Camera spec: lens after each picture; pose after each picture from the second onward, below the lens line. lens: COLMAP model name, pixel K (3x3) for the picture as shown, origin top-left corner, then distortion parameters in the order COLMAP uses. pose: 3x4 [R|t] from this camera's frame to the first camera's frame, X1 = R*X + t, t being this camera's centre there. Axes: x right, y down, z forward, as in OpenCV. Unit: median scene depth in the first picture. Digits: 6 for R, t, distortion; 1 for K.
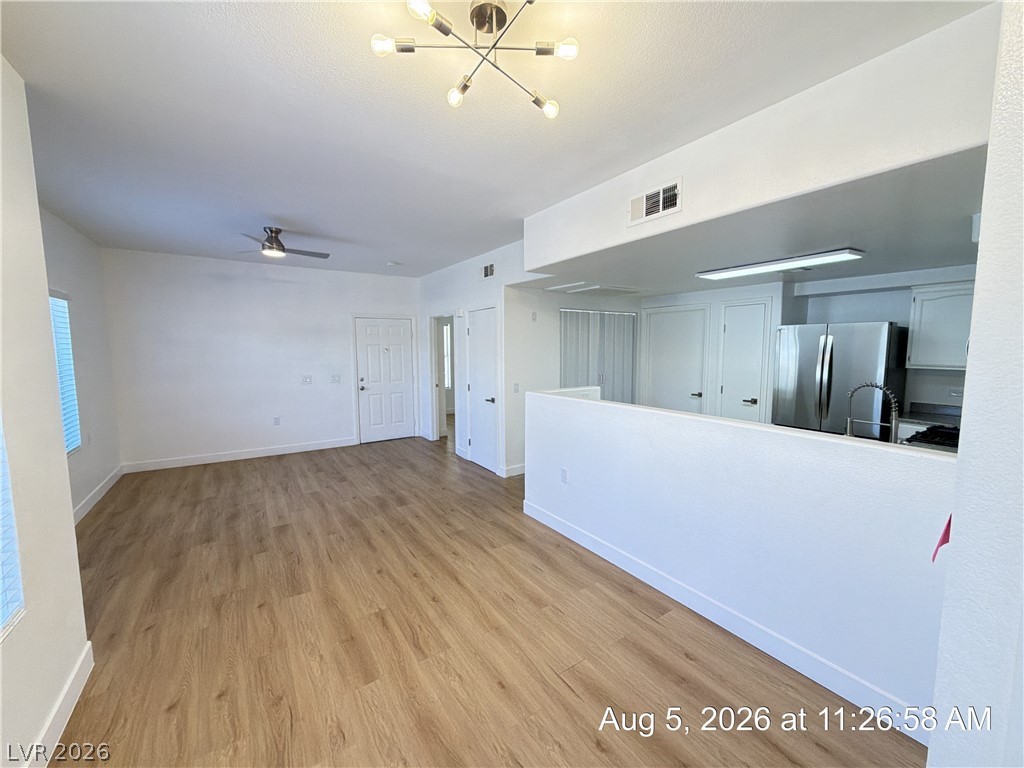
lens RADIAL K [[408.1, 0, 512.5], [0, 408.1, 382.3], [0, 0, 1]] dist [0.001320, 0.000181]
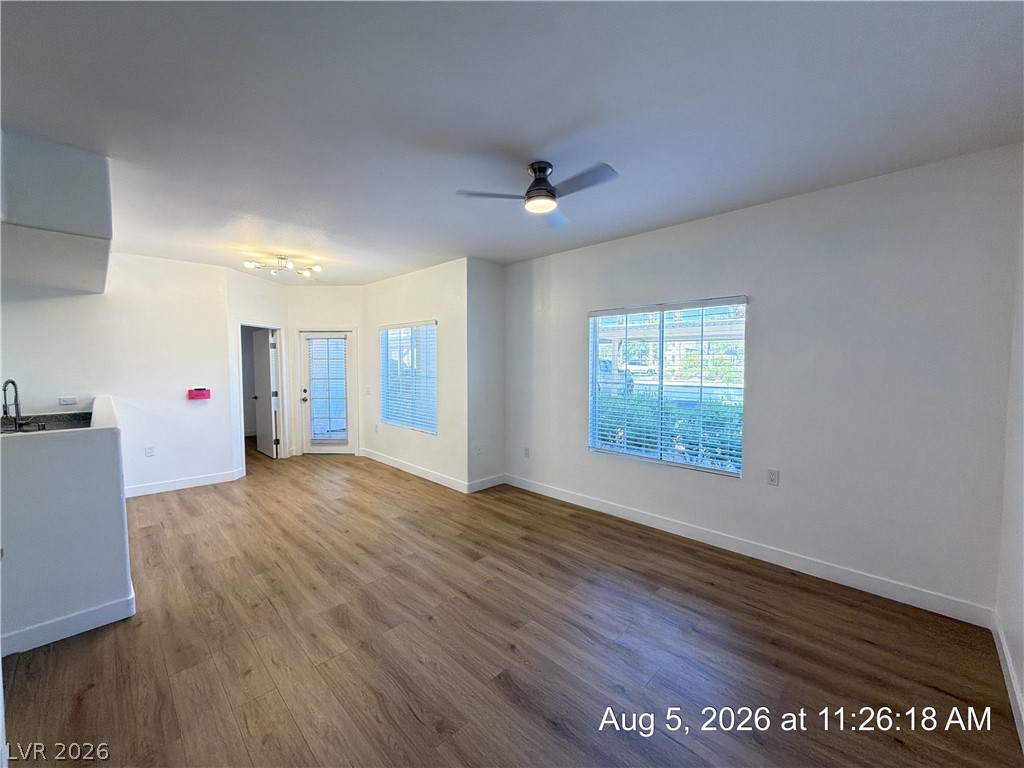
lens RADIAL K [[408.1, 0, 513.7], [0, 408.1, 383.8], [0, 0, 1]] dist [0.001320, 0.000181]
pose [[-0.978662, 0.013066, -0.205061, -0.424153], [-0.016716, 0.989606, 0.142832, -0.140907], [0.204796, 0.143212, -0.968271, 1.672432]]
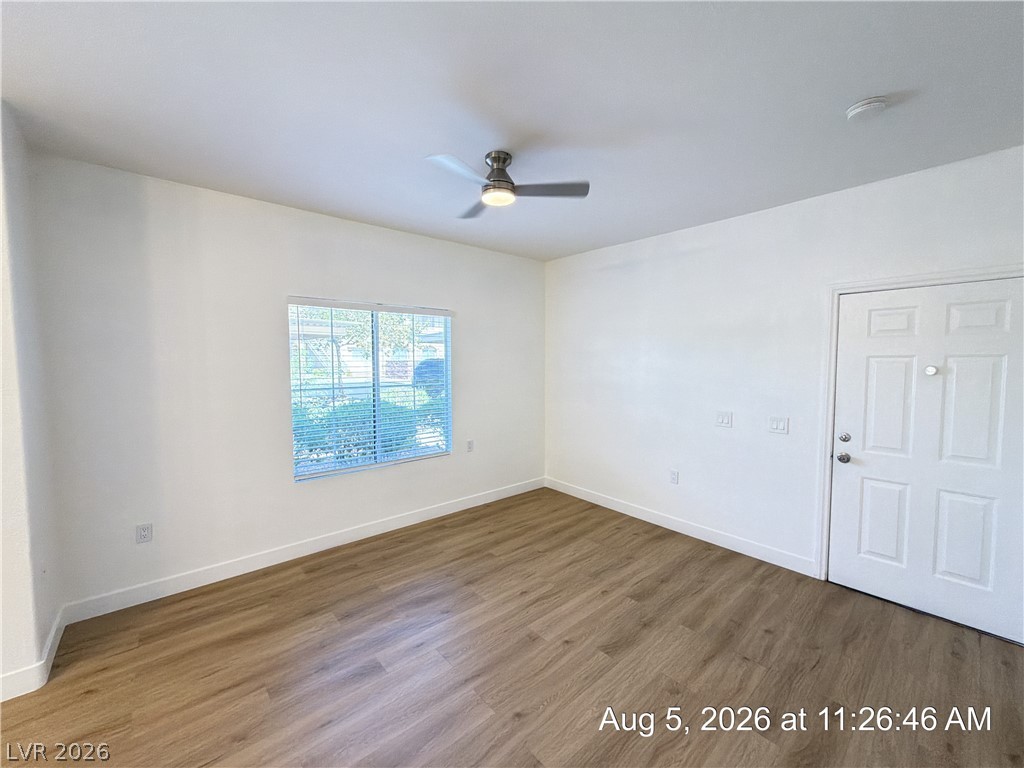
lens RADIAL K [[408.1, 0, 512.4], [0, 408.1, 382.1], [0, 0, 1]] dist [0.001320, 0.000181]
pose [[0.129591, 0.056782, -0.989940, 0.012478], [-0.090583, 0.994862, 0.045206, -0.087196], [0.987421, 0.083814, 0.134068, 0.988592]]
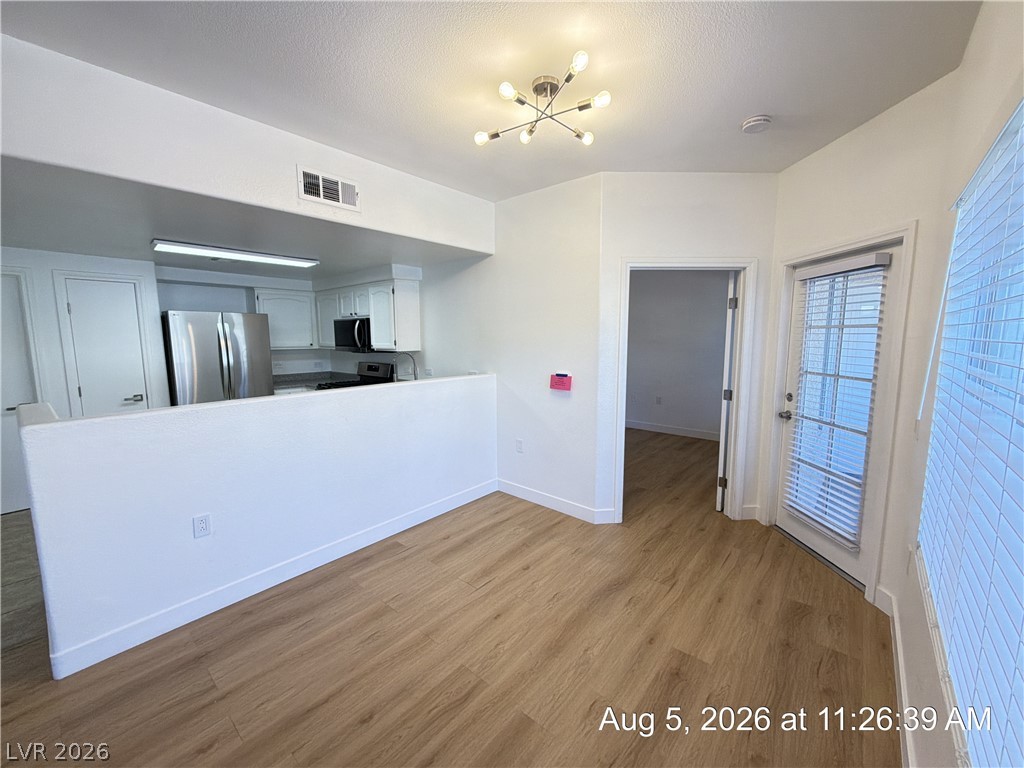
lens RADIAL K [[408.1, 0, 513.1], [0, 408.1, 383.0], [0, 0, 1]] dist [0.001320, 0.000181]
pose [[-0.273466, -0.108828, 0.955705, -0.524851], [0.090003, 0.986325, 0.138069, -0.037735], [-0.957662, 0.123773, -0.259932, 0.569624]]
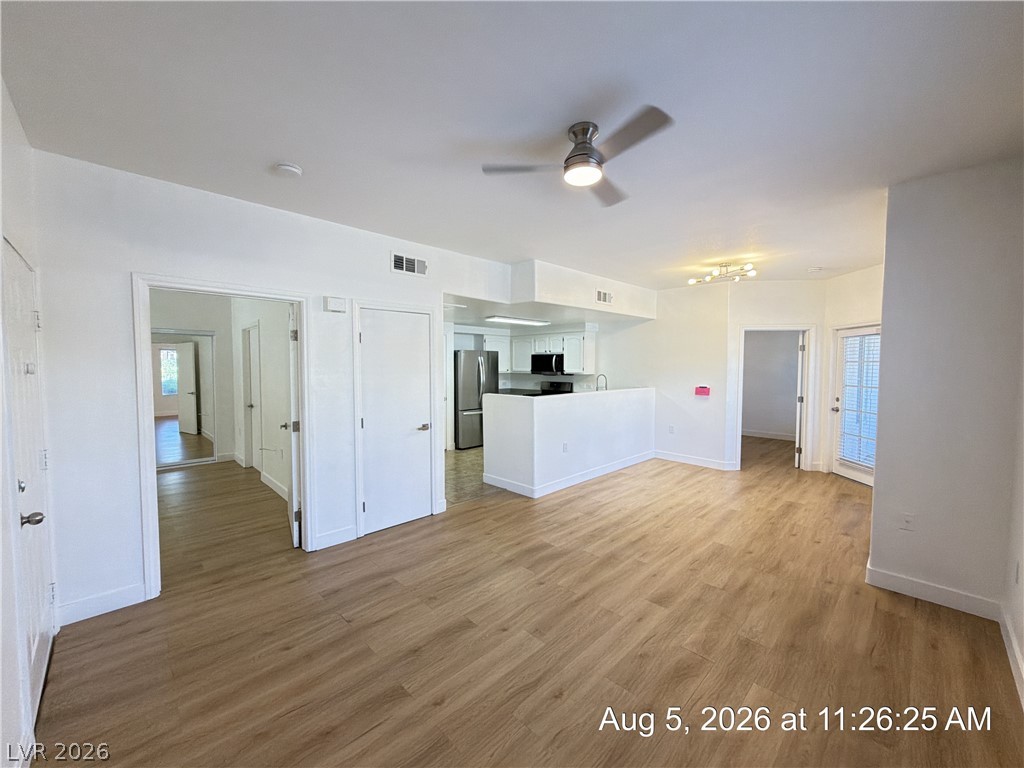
lens RADIAL K [[408.1, 0, 512.2], [0, 408.1, 383.7], [0, 0, 1]] dist [0.001320, 0.000181]
pose [[-0.189403, -0.044462, 0.980892, -1.114908], [0.085849, 0.994399, 0.061651, -0.097699], [-0.978139, 0.095885, -0.184525, 1.241282]]
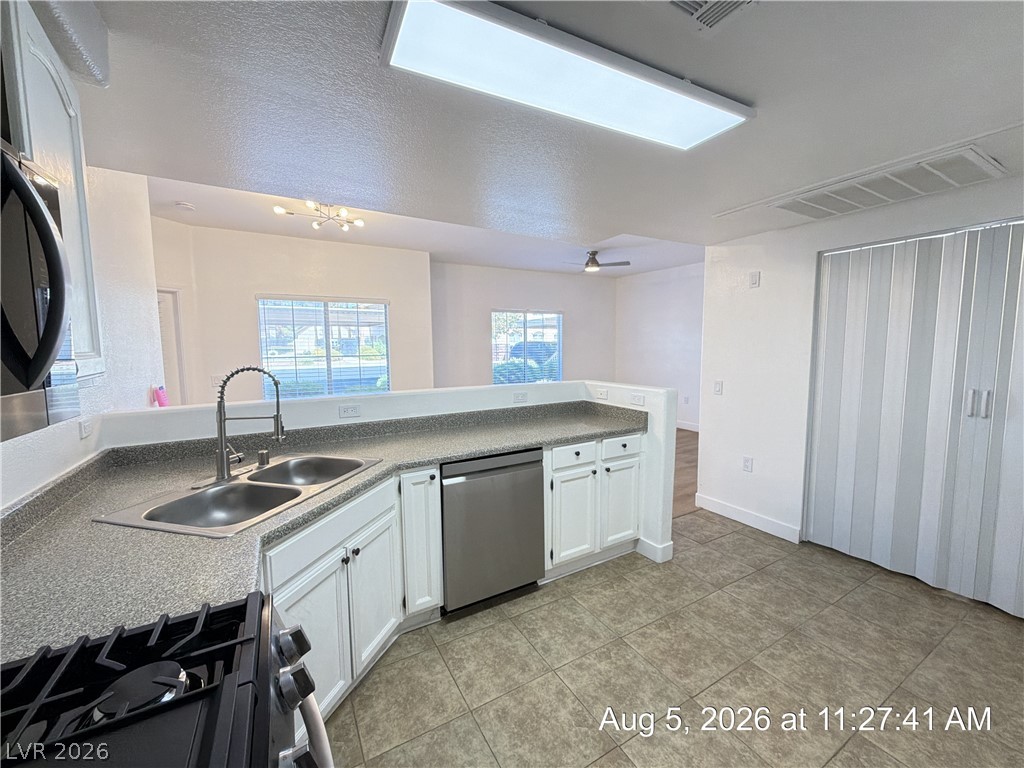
lens RADIAL K [[408.1, 0, 520.6], [0, 408.1, 380.5], [0, 0, 1]] dist [0.001320, 0.000181]
pose [[-0.063179, 0.086007, -0.994289, 0.887565], [-0.085723, 0.992130, 0.091267, -0.045084], [0.994314, 0.091000, -0.055309, 0.889627]]
